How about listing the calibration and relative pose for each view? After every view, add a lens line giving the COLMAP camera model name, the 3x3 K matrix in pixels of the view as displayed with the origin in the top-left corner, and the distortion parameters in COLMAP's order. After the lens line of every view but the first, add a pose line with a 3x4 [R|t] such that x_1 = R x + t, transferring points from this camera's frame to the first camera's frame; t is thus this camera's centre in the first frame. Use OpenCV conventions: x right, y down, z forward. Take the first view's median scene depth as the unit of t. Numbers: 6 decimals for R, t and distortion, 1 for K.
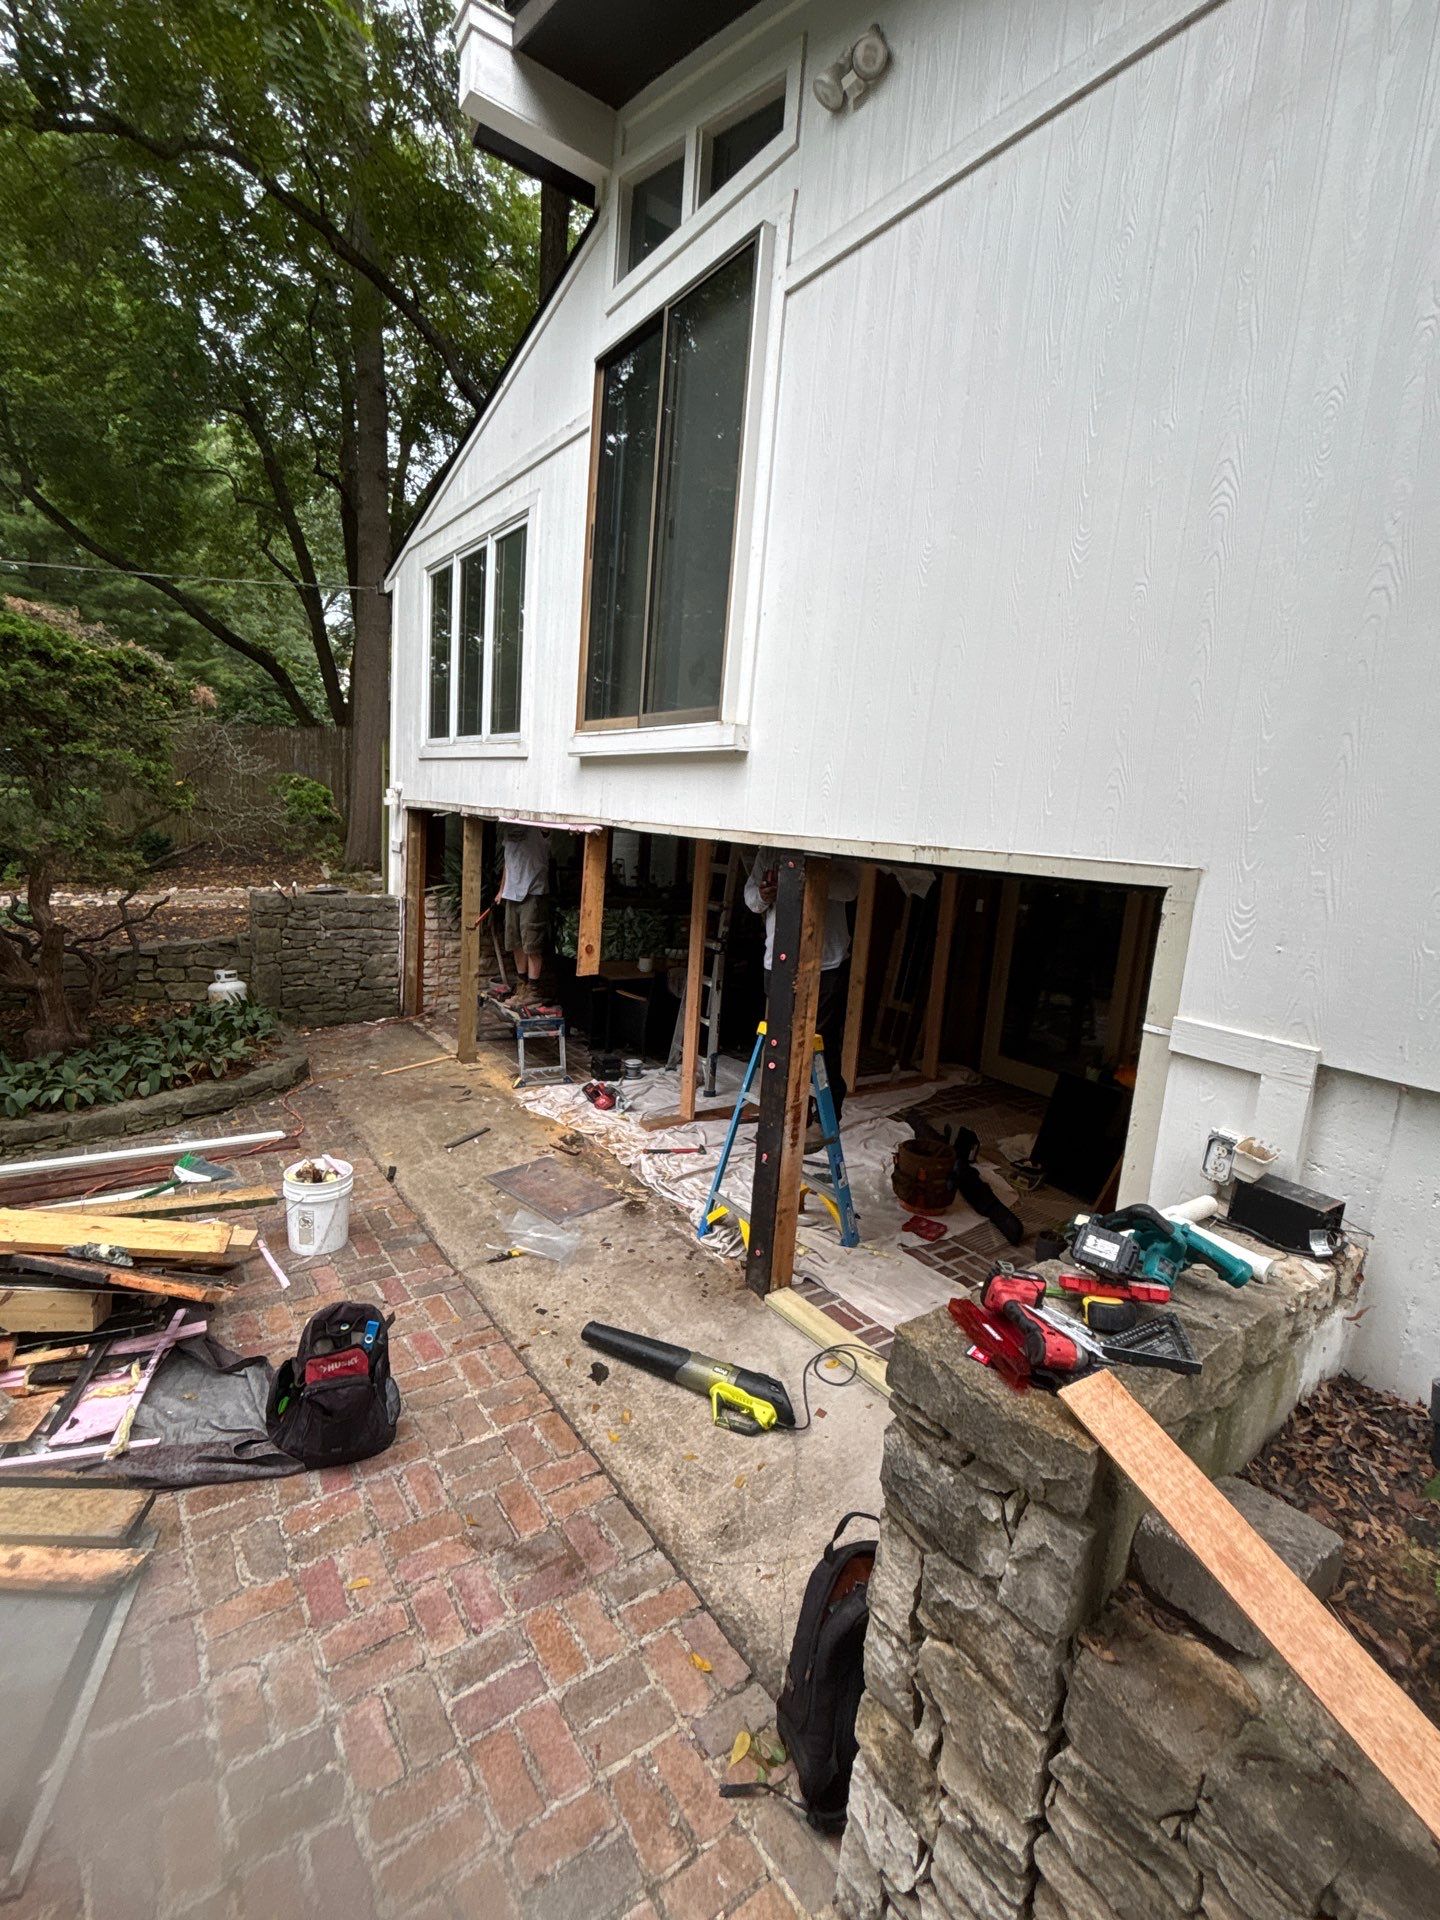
lens RADIAL K [[861.8, 0, 723.6], [0, 861.8, 955.4], [0, 0, 1]] dist [0.002249, 0.000095]
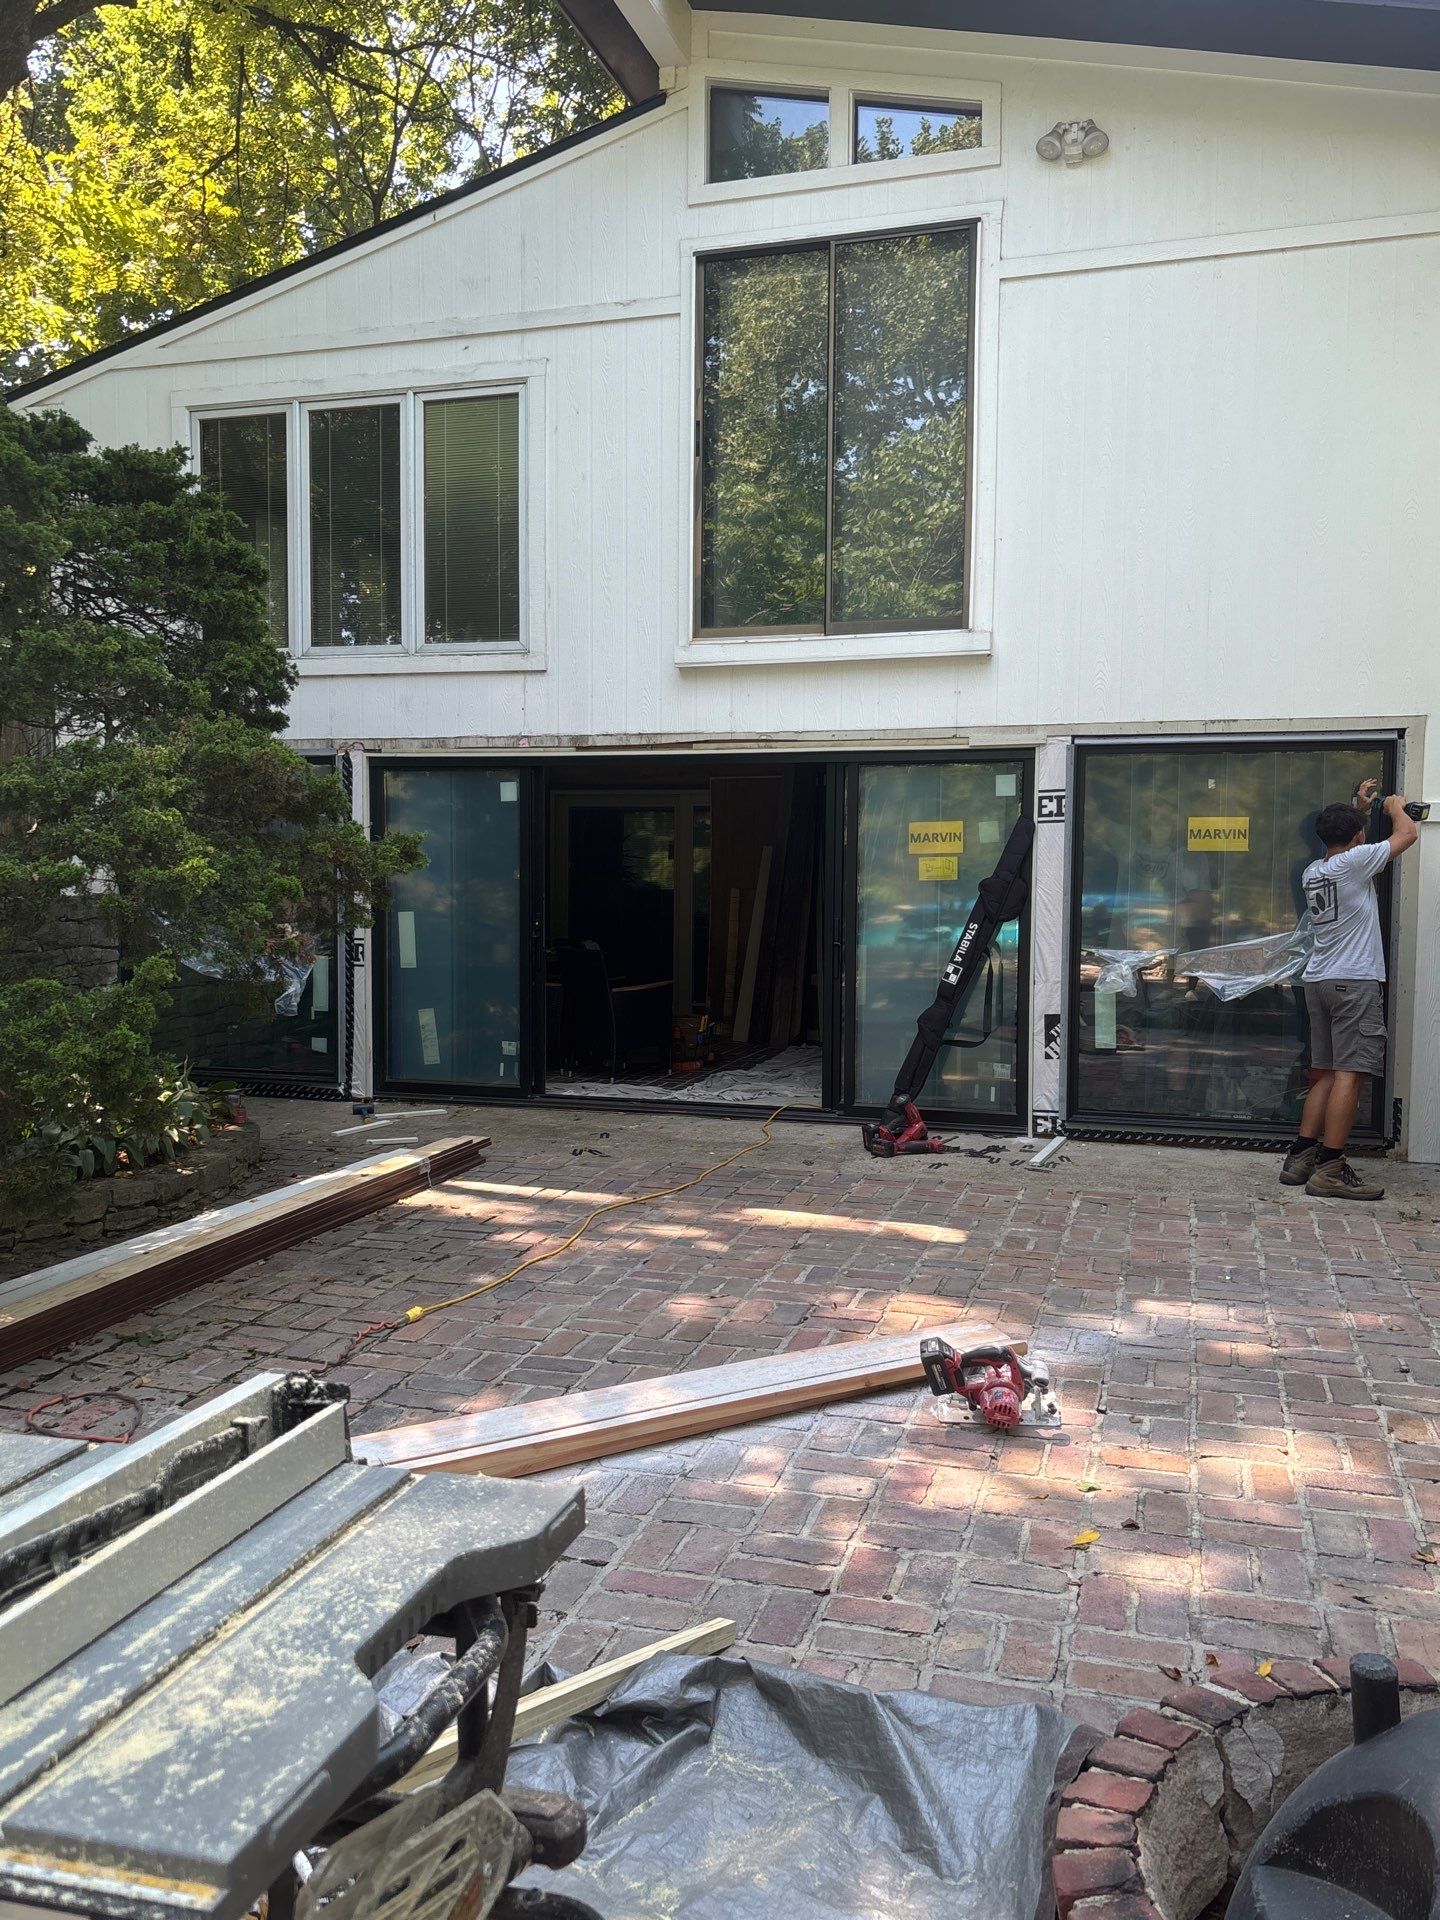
lens RADIAL K [[1564.3, 0, 697.8], [0, 1564.3, 974.9], [0, 0, 1]] dist [0.045820, -0.107588]
pose [[0.797738, -0.110052, 0.592877, -1.128324], [0.147195, 0.989002, -0.014475, 0.109609], [-0.584764, 0.098816, 0.805163, -0.285945]]
